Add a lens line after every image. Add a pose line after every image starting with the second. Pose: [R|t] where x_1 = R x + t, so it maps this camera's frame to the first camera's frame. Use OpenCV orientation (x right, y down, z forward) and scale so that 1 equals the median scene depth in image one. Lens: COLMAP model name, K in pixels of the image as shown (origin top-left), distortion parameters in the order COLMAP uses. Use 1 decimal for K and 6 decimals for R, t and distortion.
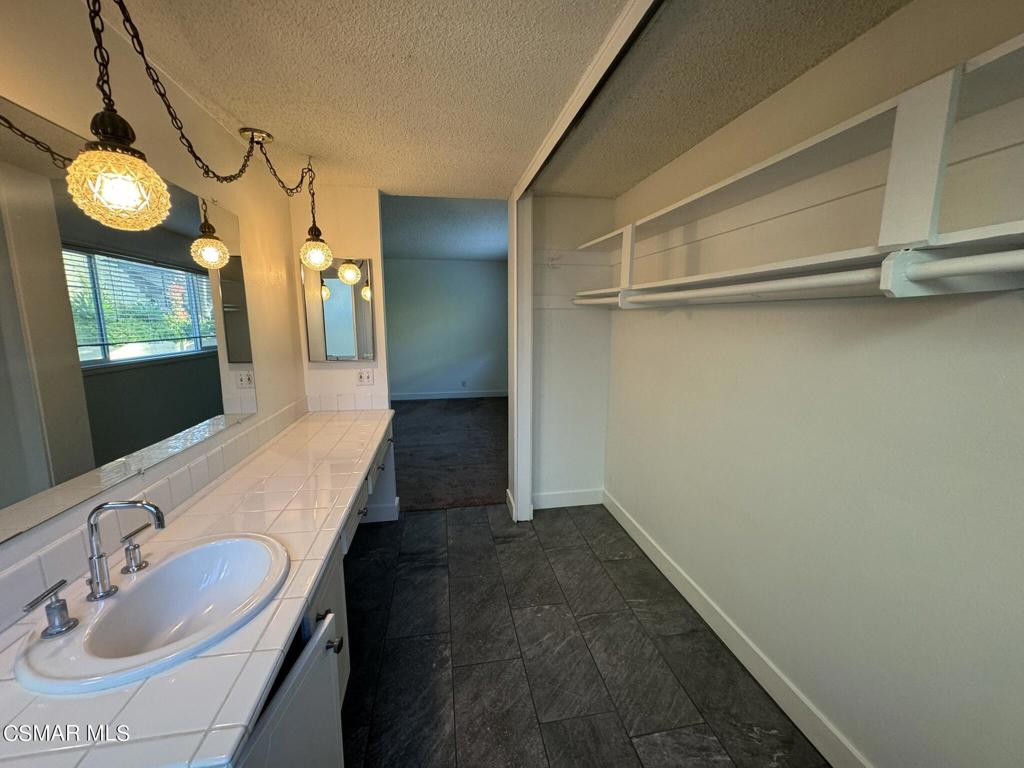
lens RADIAL K [[405.6, 0, 509.9], [0, 405.6, 383.6], [0, 0, 1]] dist [-0.004259, 0.000565]
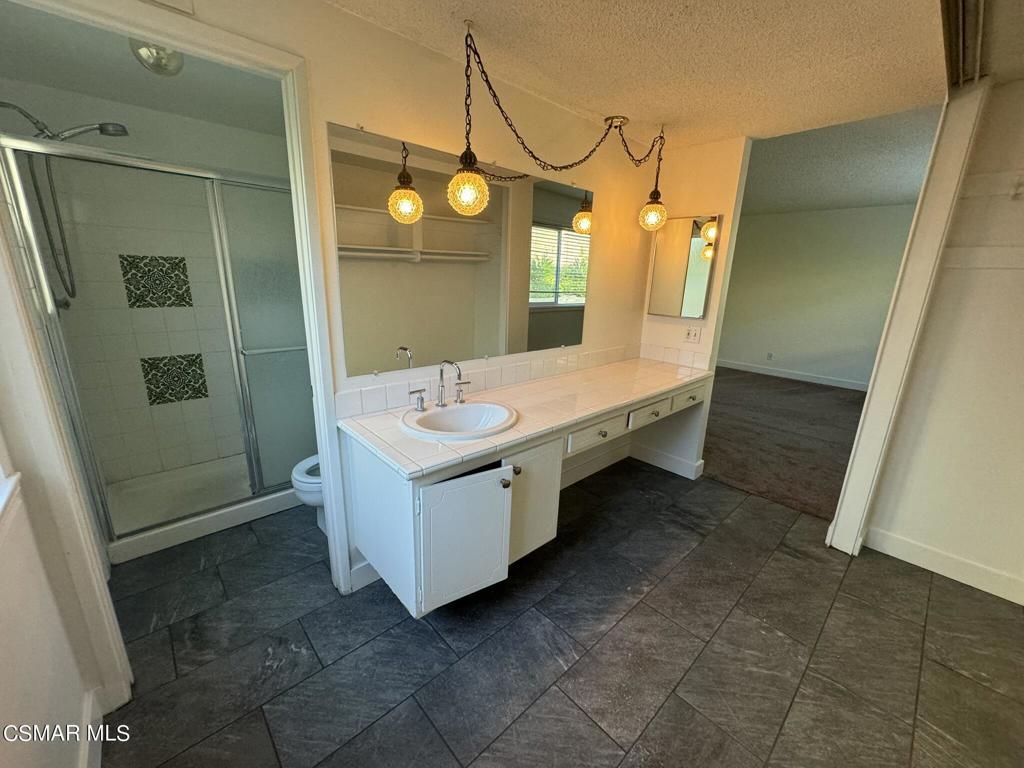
lens RADIAL K [[405.6, 0, 511.0], [0, 405.6, 382.9], [0, 0, 1]] dist [-0.004259, 0.000565]
pose [[0.540793, 0.231825, -0.808579, 0.293552], [-0.164280, 0.971869, 0.168768, 0.006057], [0.824957, 0.041564, 0.563664, 0.054184]]
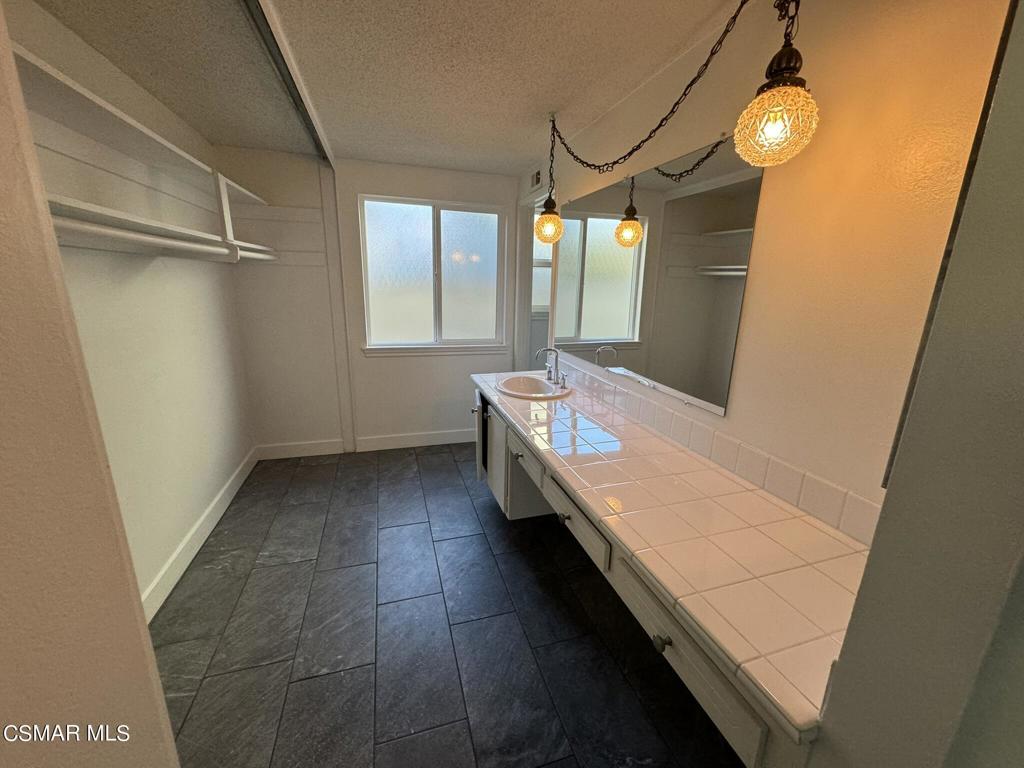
lens RADIAL K [[405.6, 0, 511.9], [0, 405.6, 386.0], [0, 0, 1]] dist [-0.004259, 0.000565]
pose [[-0.991328, 0.006652, -0.131244, -0.133886], [-0.046805, 0.915351, 0.399927, -0.202946], [0.122795, 0.402602, -0.907102, 1.291742]]
